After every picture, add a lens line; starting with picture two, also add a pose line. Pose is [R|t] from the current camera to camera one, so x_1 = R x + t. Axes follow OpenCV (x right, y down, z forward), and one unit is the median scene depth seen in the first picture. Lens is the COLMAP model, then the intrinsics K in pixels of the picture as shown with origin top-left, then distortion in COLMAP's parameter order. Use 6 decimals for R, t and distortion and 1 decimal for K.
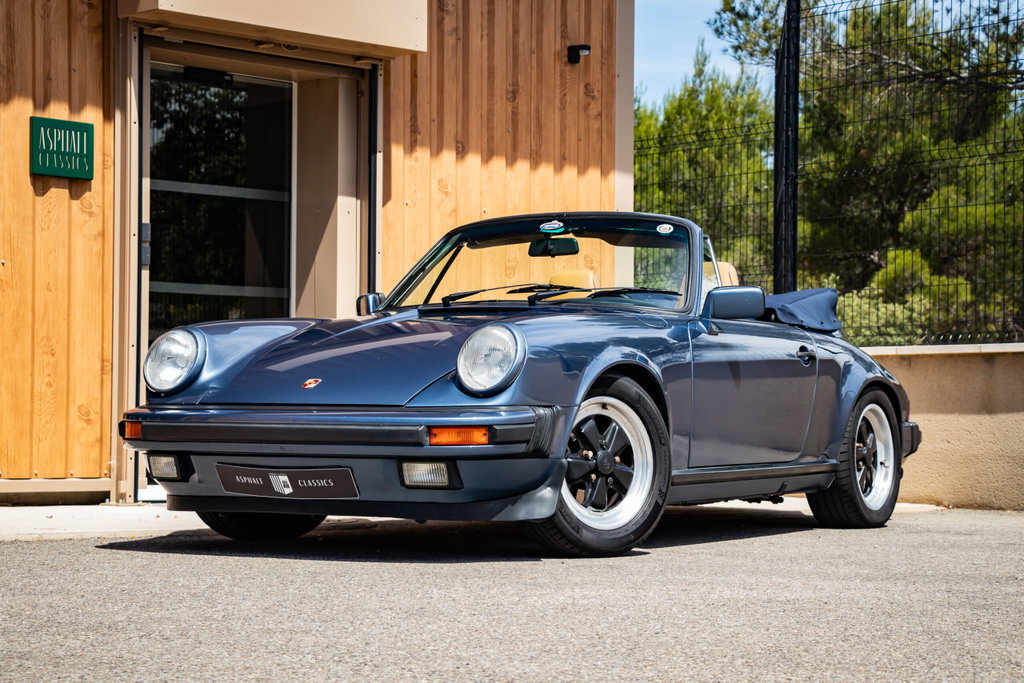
lens RADIAL K [[2481.4, 0, 506.4], [0, 2481.4, 378.4], [0, 0, 1]] dist [0.758591, 0.000000]
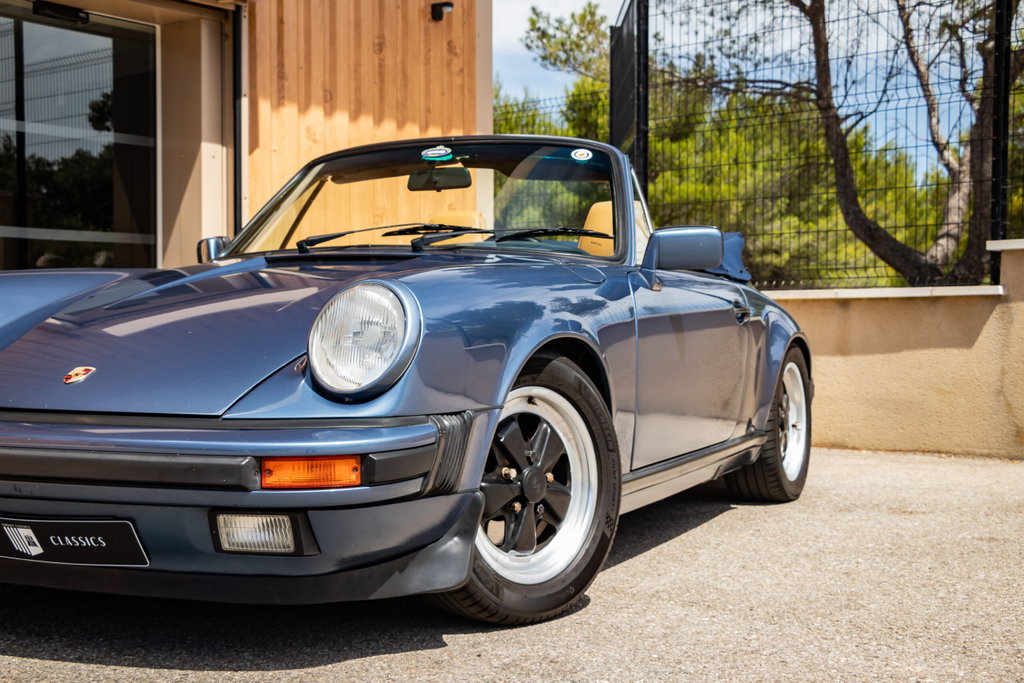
lens RADIAL K [[1430.5, 0, 500.3], [0, 1430.5, 347.2], [0, 0, 1]] dist [0.157292, 0.000000]
pose [[0.995741, -0.007863, 0.091863, -0.003732], [0.004424, 0.999284, 0.037586, -0.013508], [-0.092093, -0.037020, 0.995062, 0.455202]]
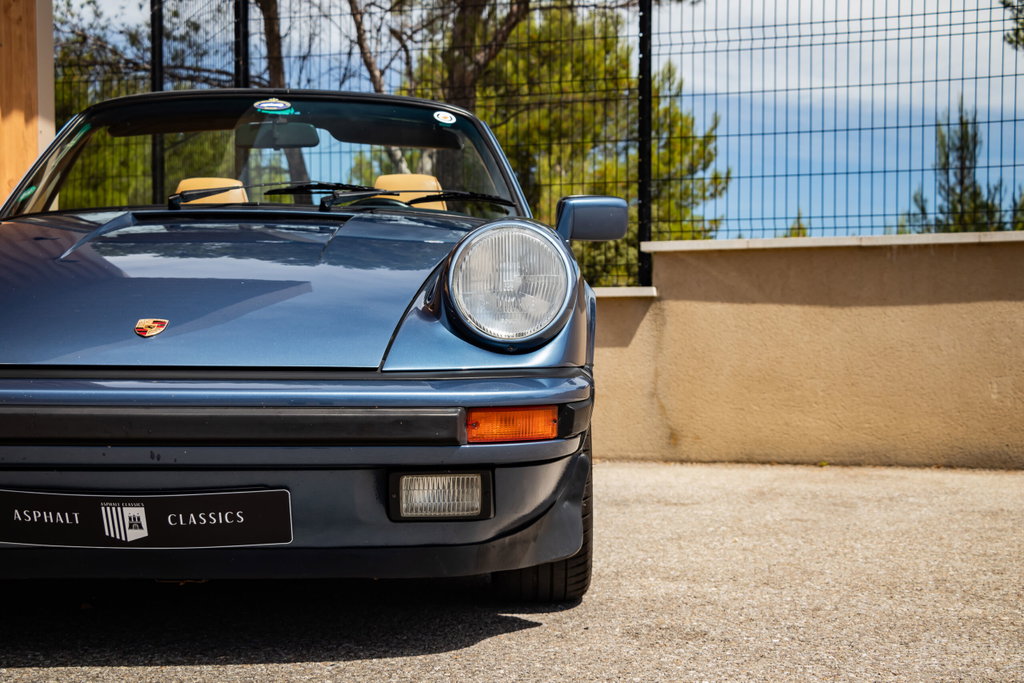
lens RADIAL K [[1676.1, 0, 507.6], [0, 1676.1, 345.6], [0, 0, 1]] dist [0.156610, 0.000000]
pose [[0.854434, -0.004184, 0.519543, -0.147381], [-0.000821, 0.999955, 0.009403, 0.001639], [-0.519559, -0.008461, 0.854392, 0.476188]]
